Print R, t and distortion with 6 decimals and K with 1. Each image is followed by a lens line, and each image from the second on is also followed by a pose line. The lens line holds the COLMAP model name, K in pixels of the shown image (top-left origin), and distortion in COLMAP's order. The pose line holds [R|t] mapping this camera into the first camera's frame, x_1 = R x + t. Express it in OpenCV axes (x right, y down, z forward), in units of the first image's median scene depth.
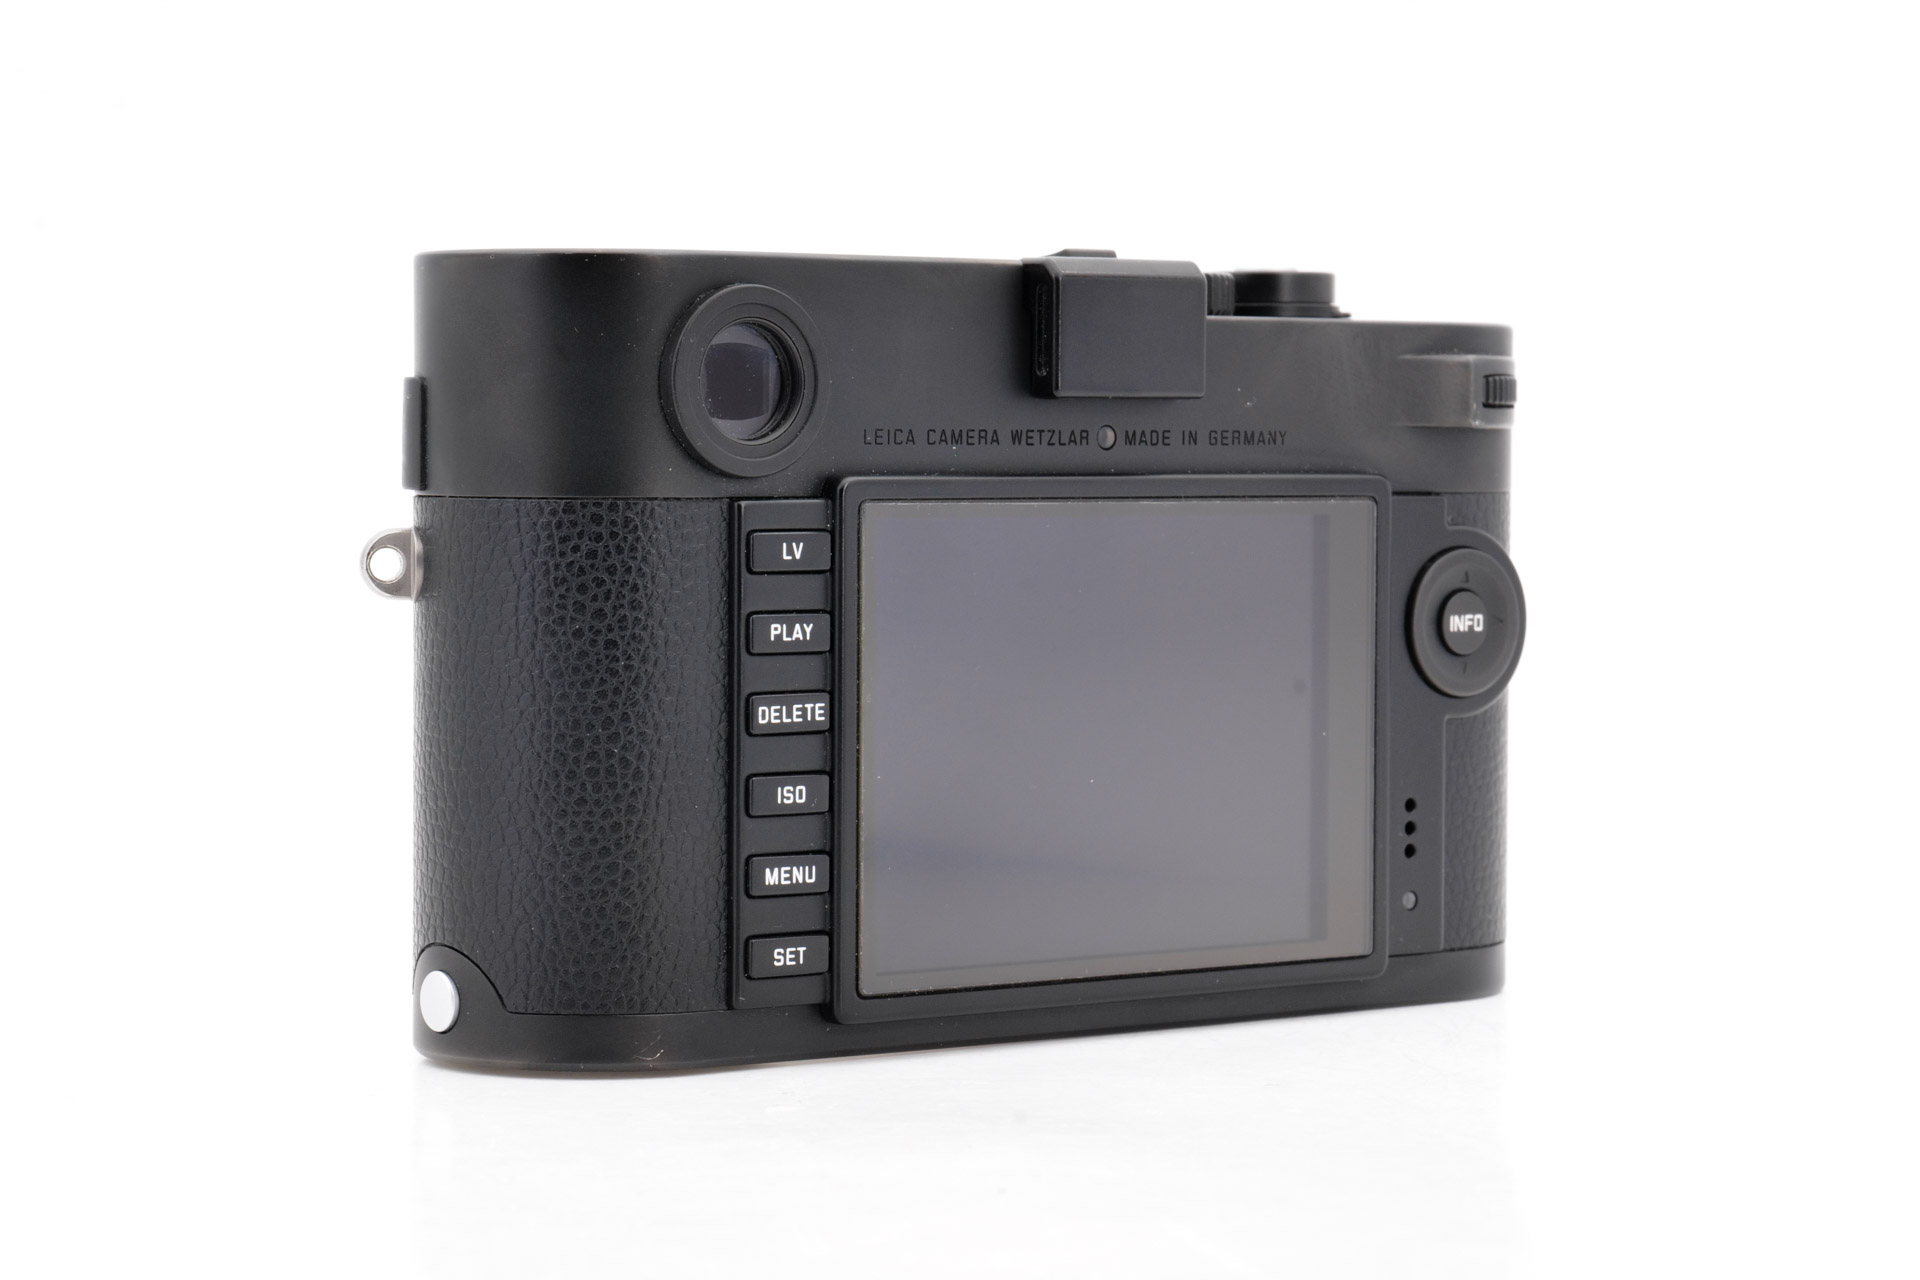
lens RADIAL K [[5066.8, 0, 956.1], [0, 5066.8, 633.4], [0, 0, 1]] dist [-0.067815, 0.000000]
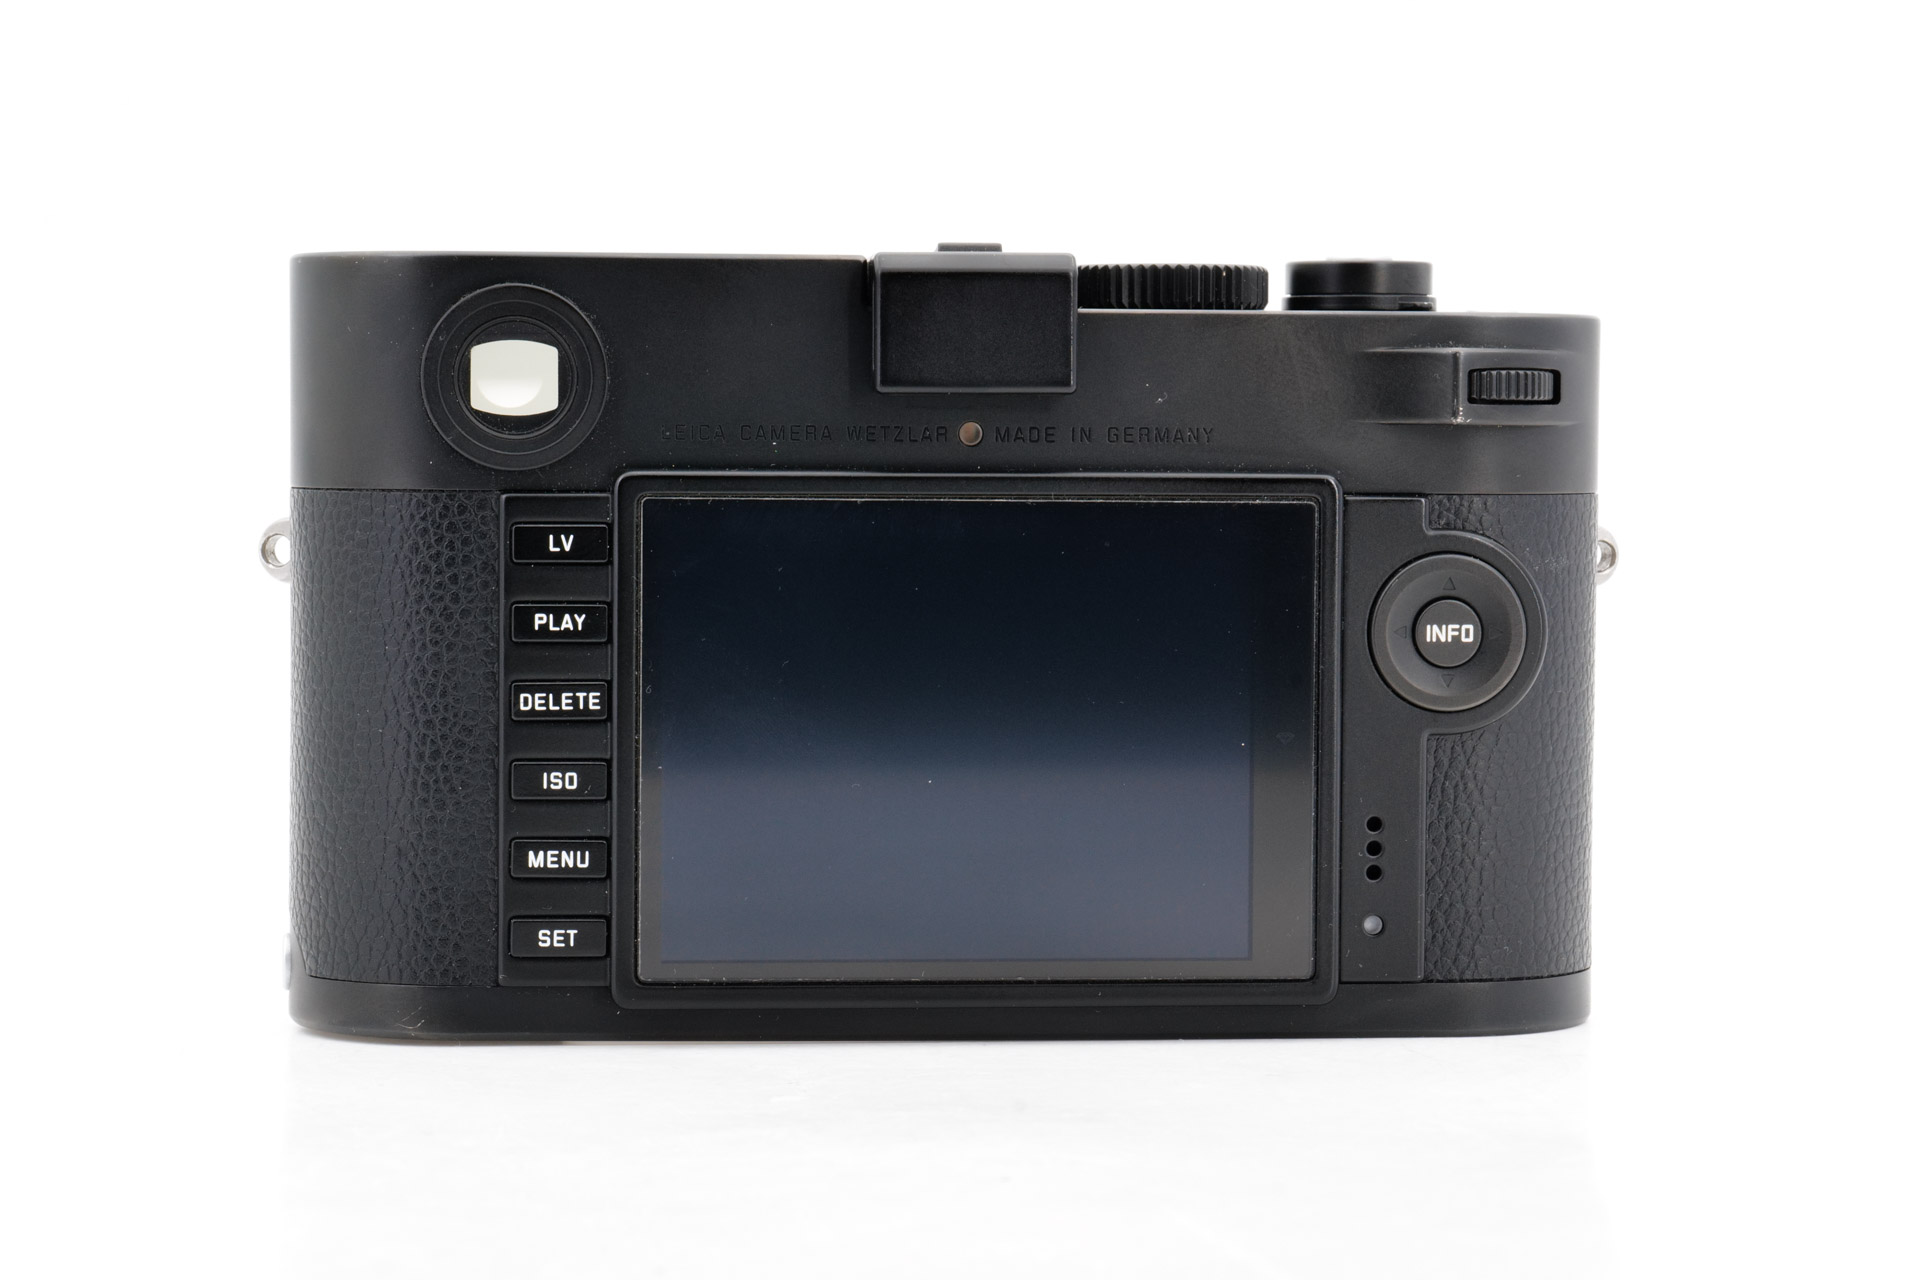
lens RADIAL K [[5066.8, 0, 963.2], [0, 5066.8, 643.6], [0, 0, 1]] dist [-0.067815, 0.000000]
pose [[0.854294, 0.022907, -0.519285, 0.536969], [-0.023655, 0.999707, 0.005183, -0.002987], [0.519251, 0.007856, 0.854585, 0.156983]]
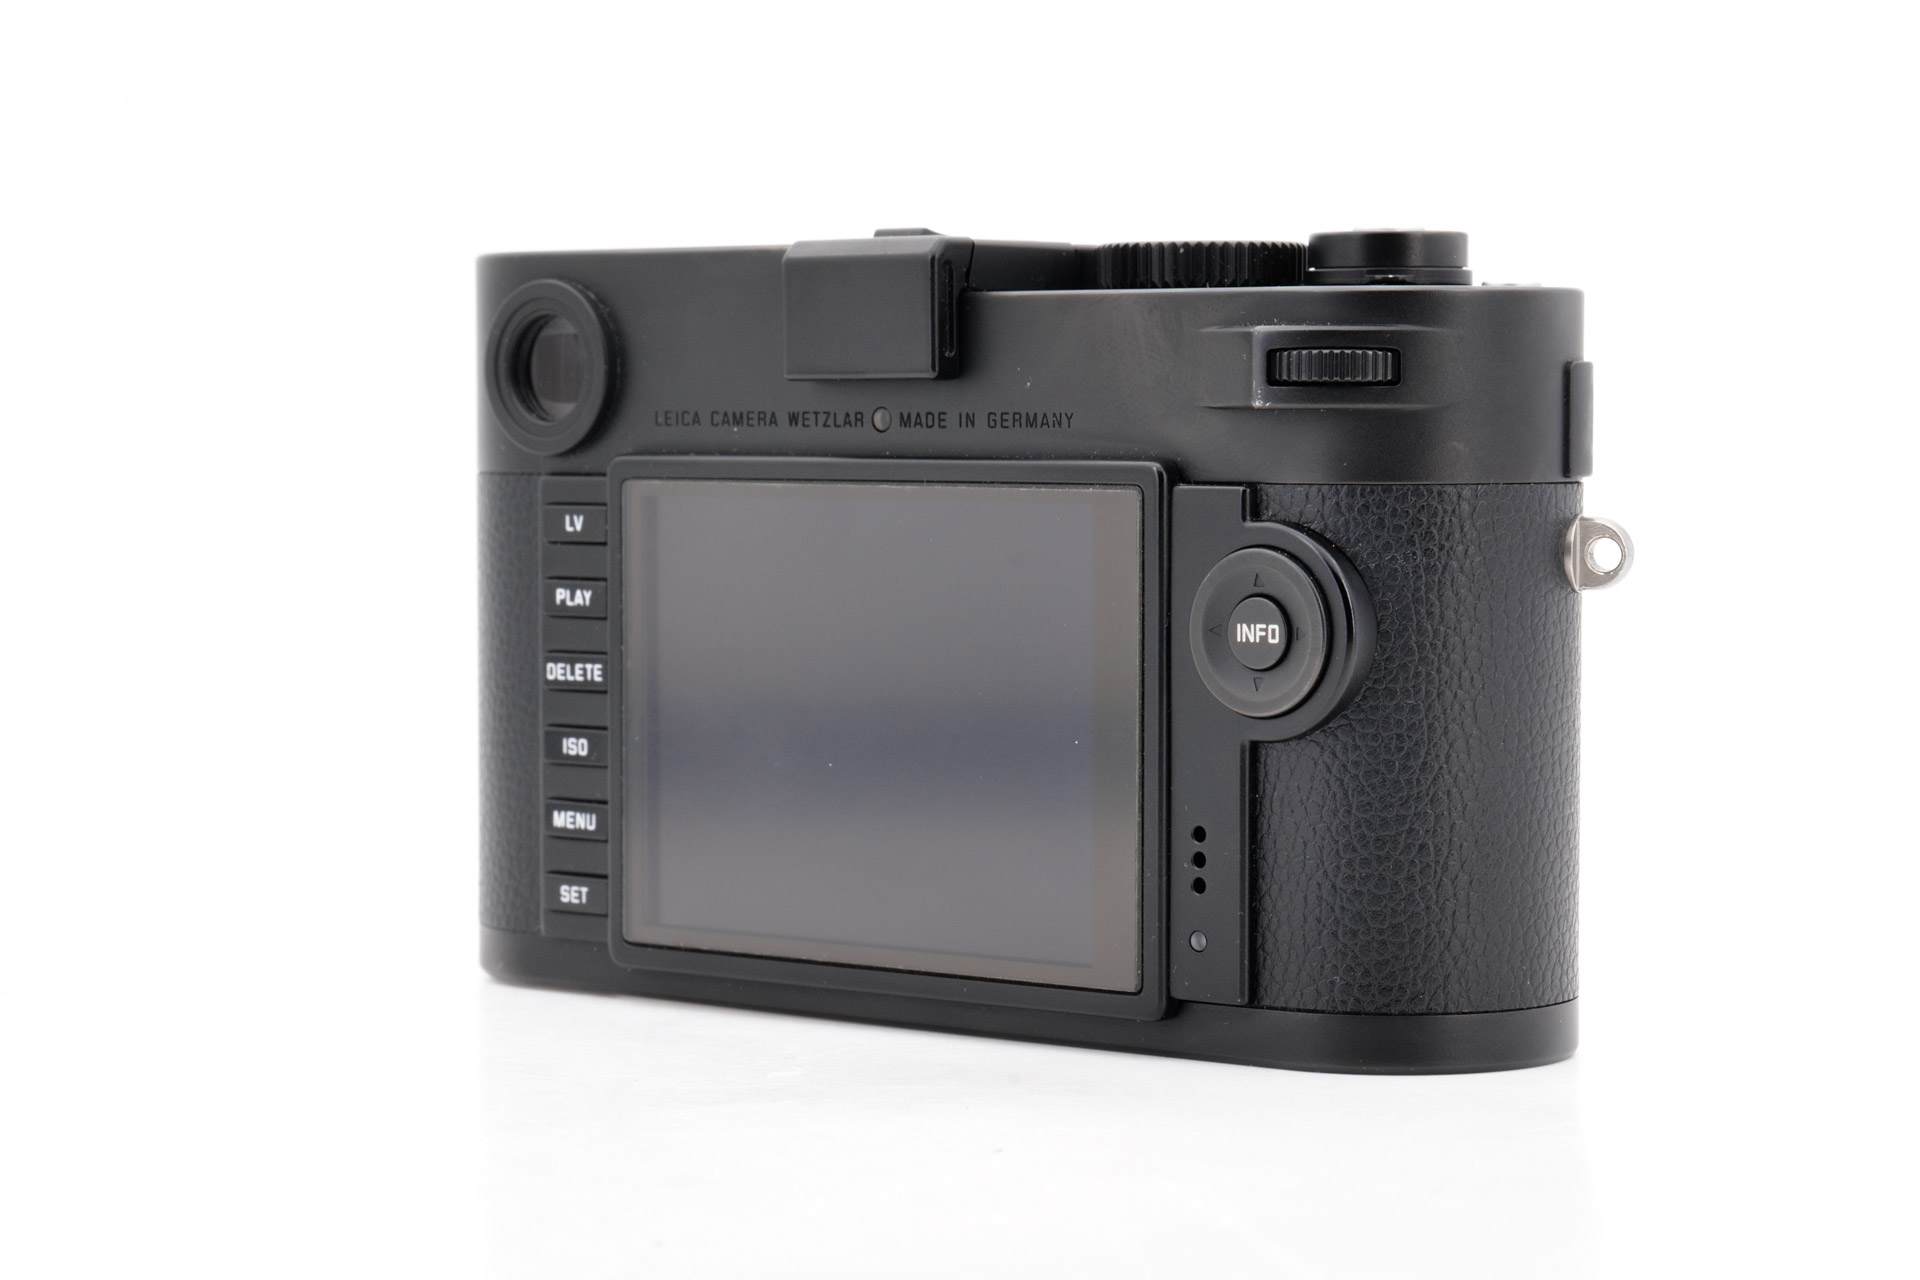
lens RADIAL K [[5066.8, 0, 959.2], [0, 5066.8, 643.8], [0, 0, 1]] dist [-0.067815, 0.000000]
pose [[0.204671, 0.045928, -0.977753, 0.990220], [-0.038457, 0.998505, 0.038853, -0.033748], [0.978075, 0.029650, 0.206132, 0.807674]]
